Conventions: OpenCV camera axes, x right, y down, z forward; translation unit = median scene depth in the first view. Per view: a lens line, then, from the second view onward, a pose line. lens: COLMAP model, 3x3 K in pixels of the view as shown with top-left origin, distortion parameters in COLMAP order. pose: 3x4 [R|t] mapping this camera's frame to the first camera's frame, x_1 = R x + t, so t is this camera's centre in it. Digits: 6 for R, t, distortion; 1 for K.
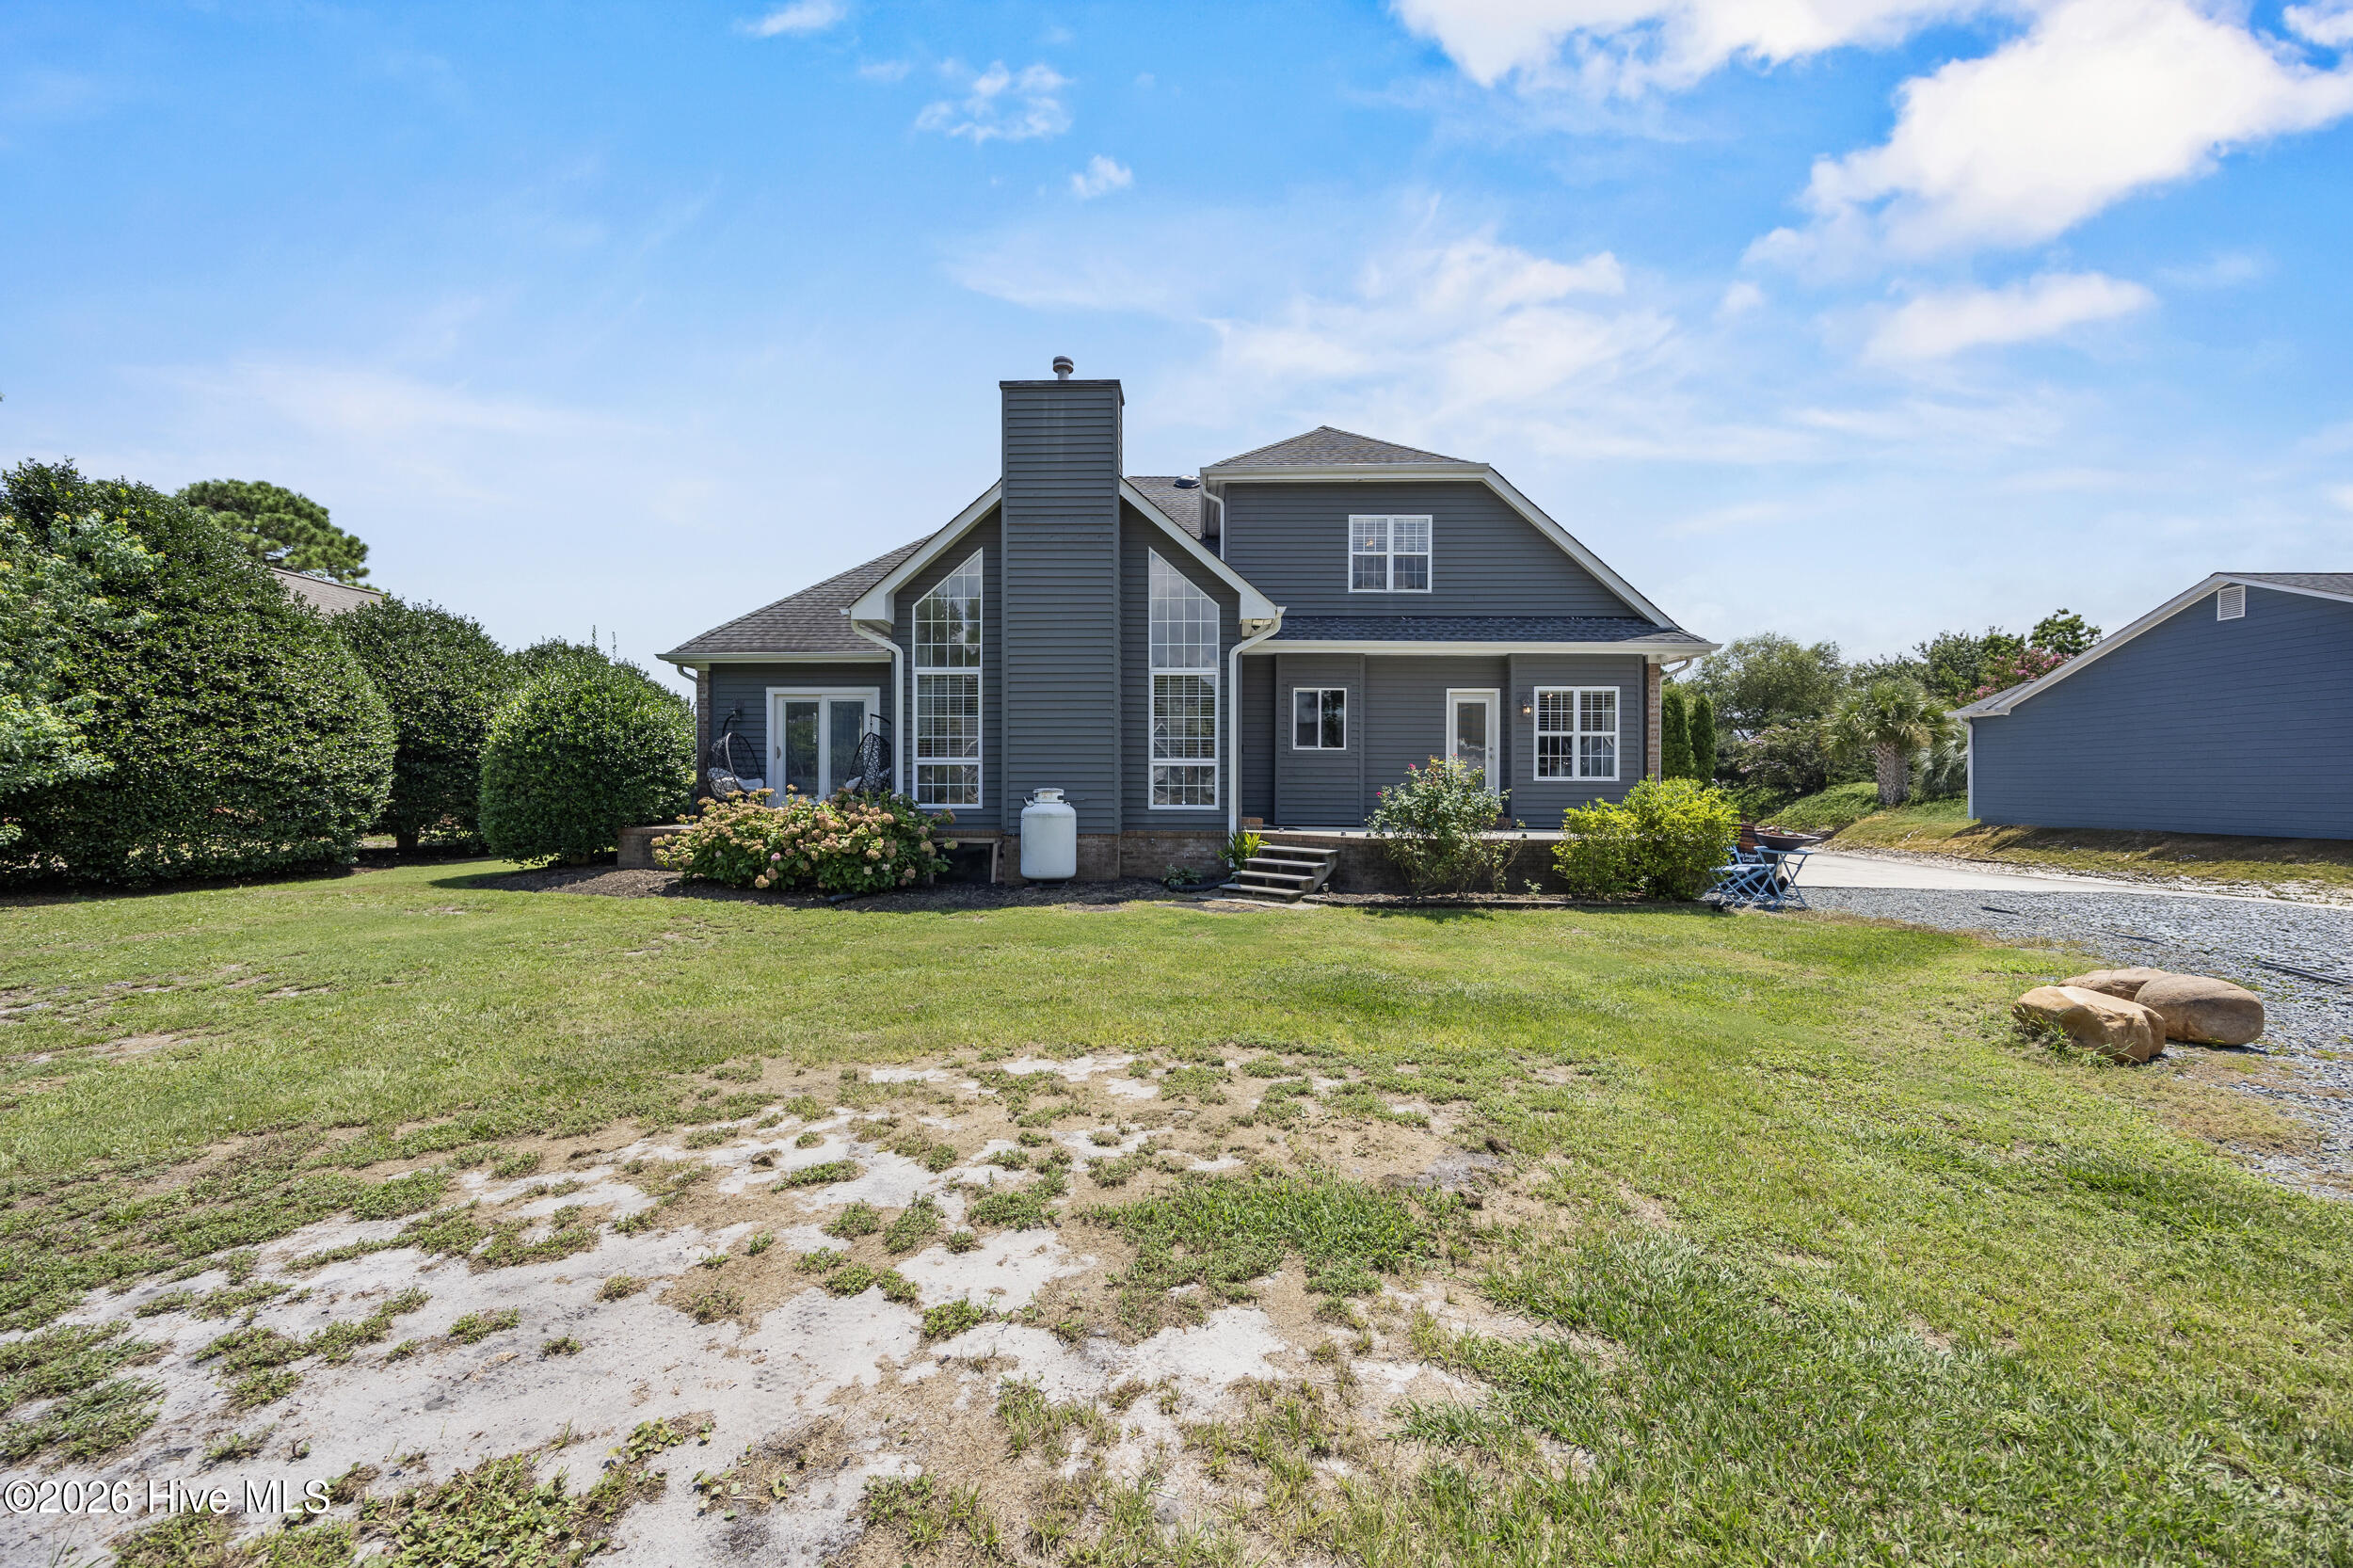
lens RADIAL K [[896.0, 0, 1176.5], [0, 896.0, 784.0], [0, 0, 1]] dist [-0.002070, -0.000095]
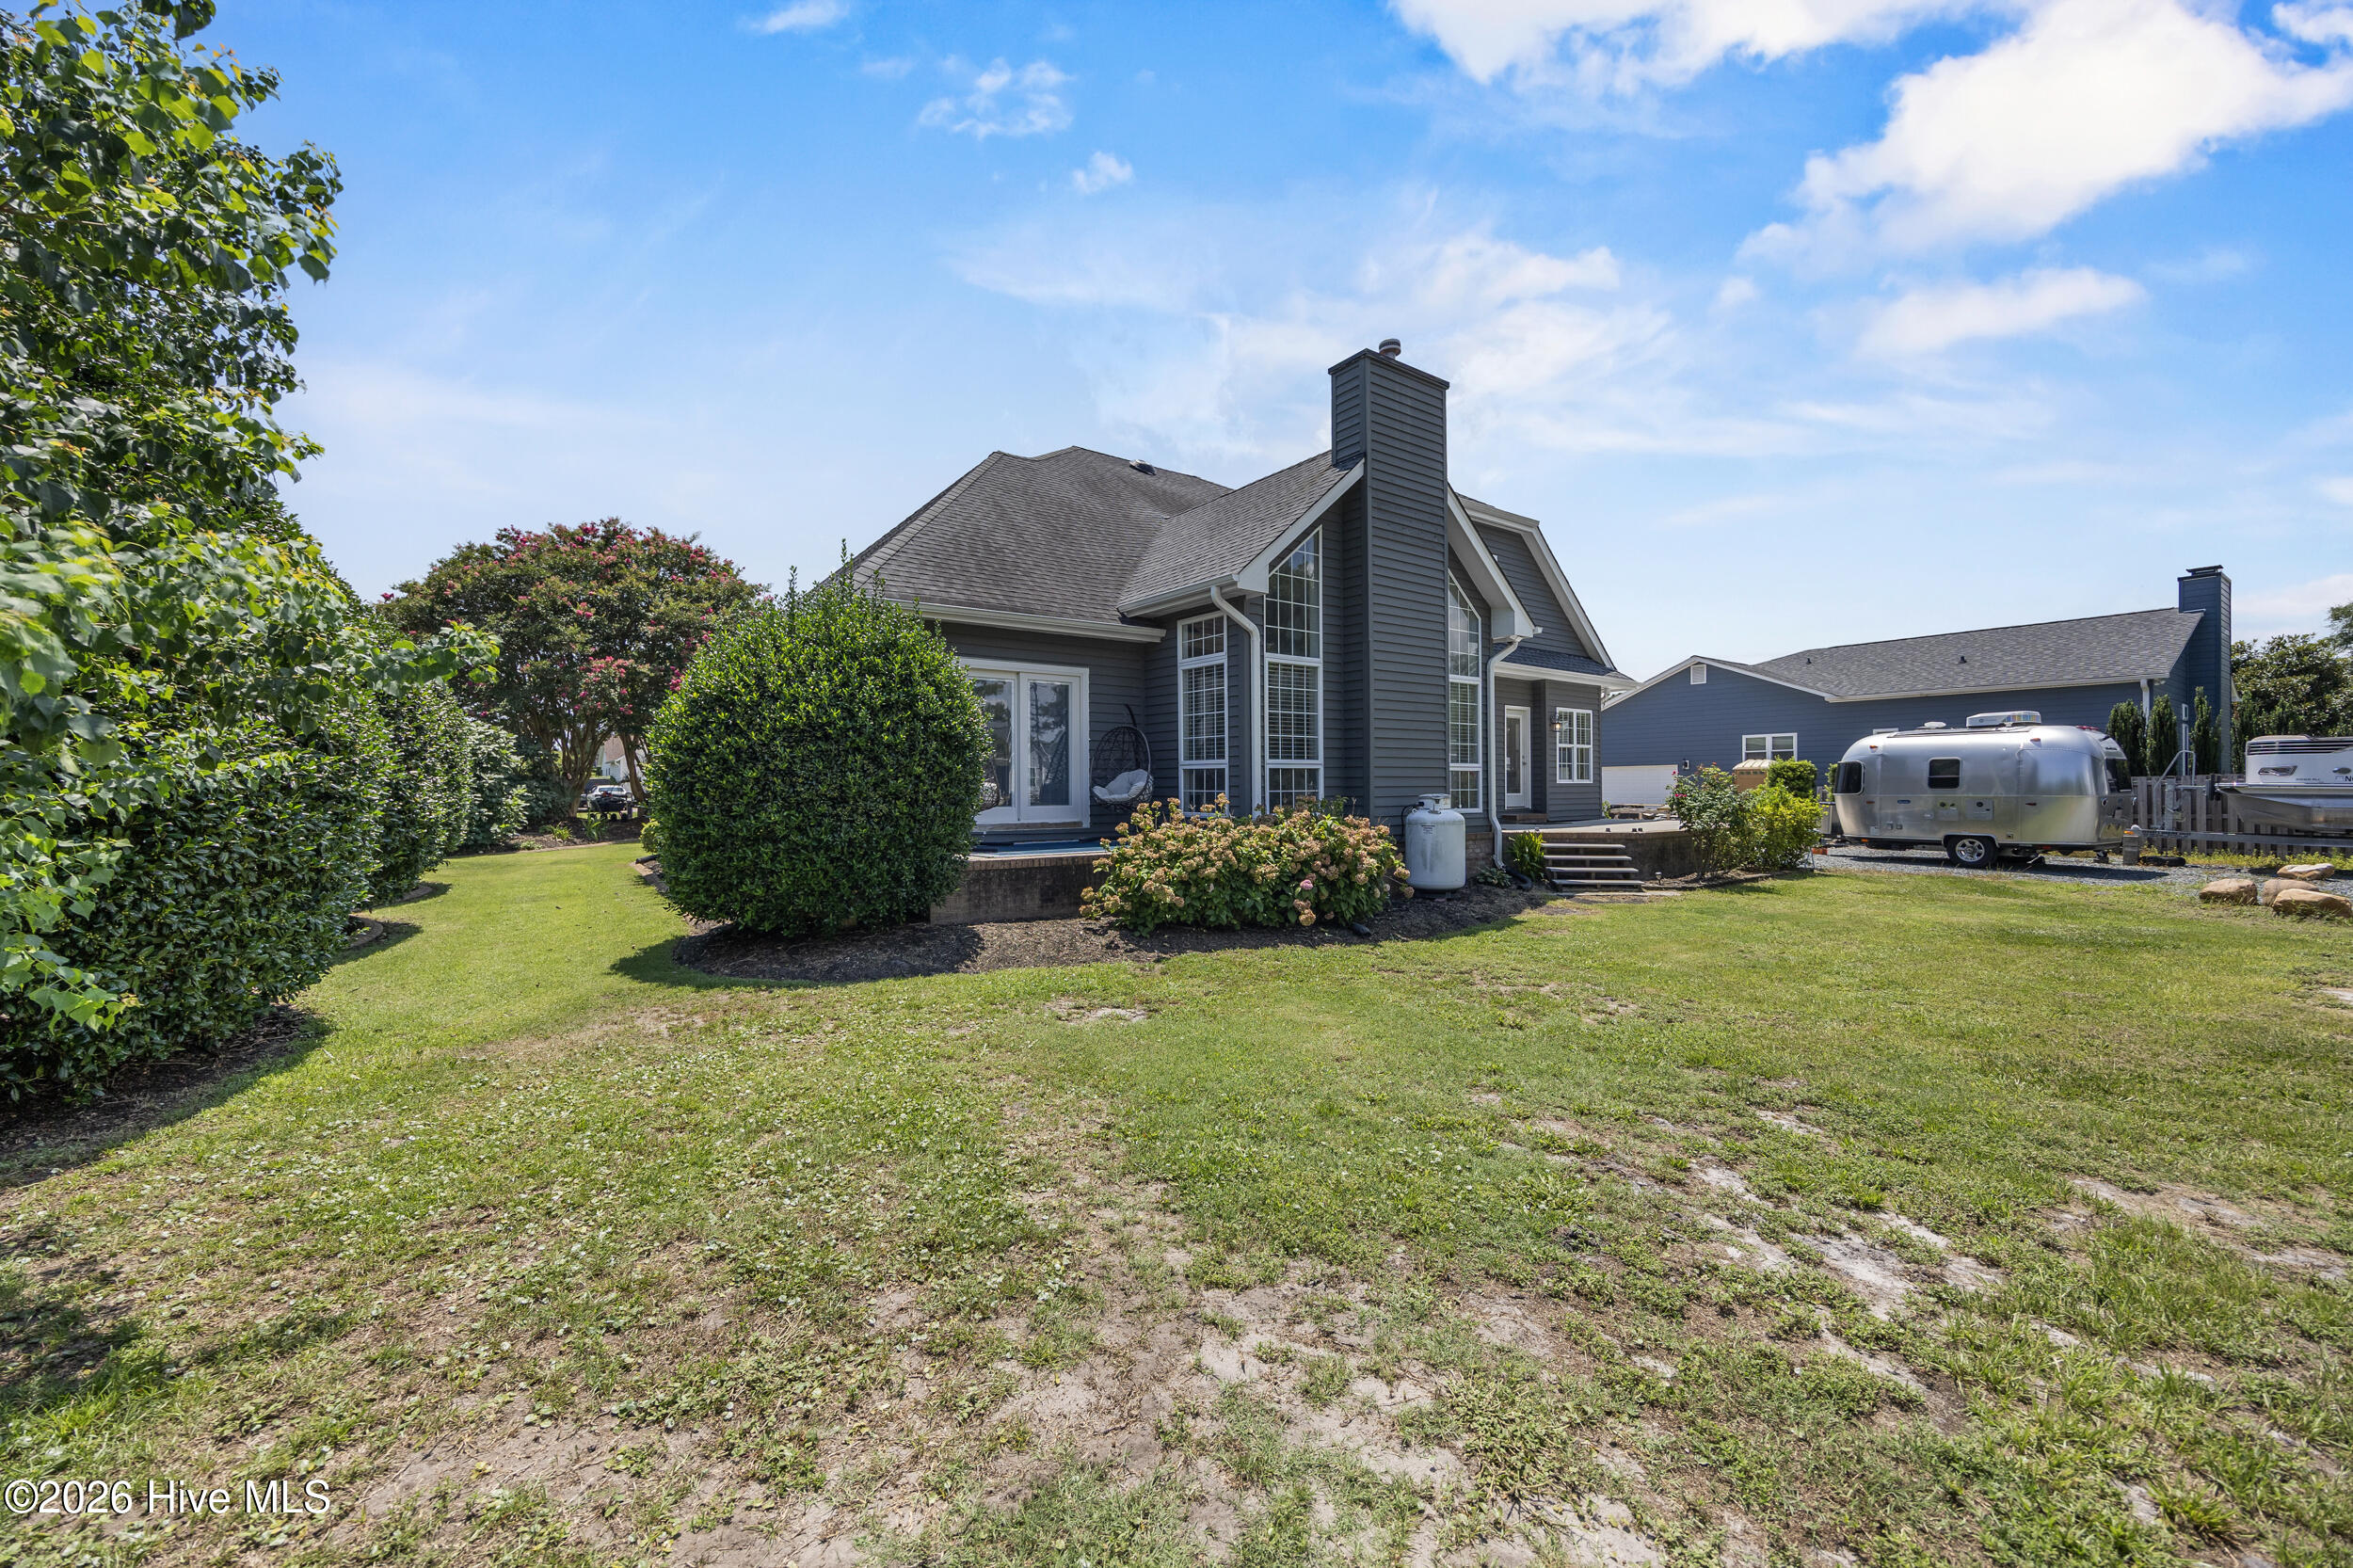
lens RADIAL K [[896.0, 0, 1176.5], [0, 896.0, 784.0], [0, 0, 1]] dist [-0.002070, -0.000095]
pose [[0.801545, -0.004811, 0.597915, -0.827982], [0.006885, 0.999976, -0.001183, -0.005520], [-0.597894, 0.005065, 0.801559, 0.354662]]
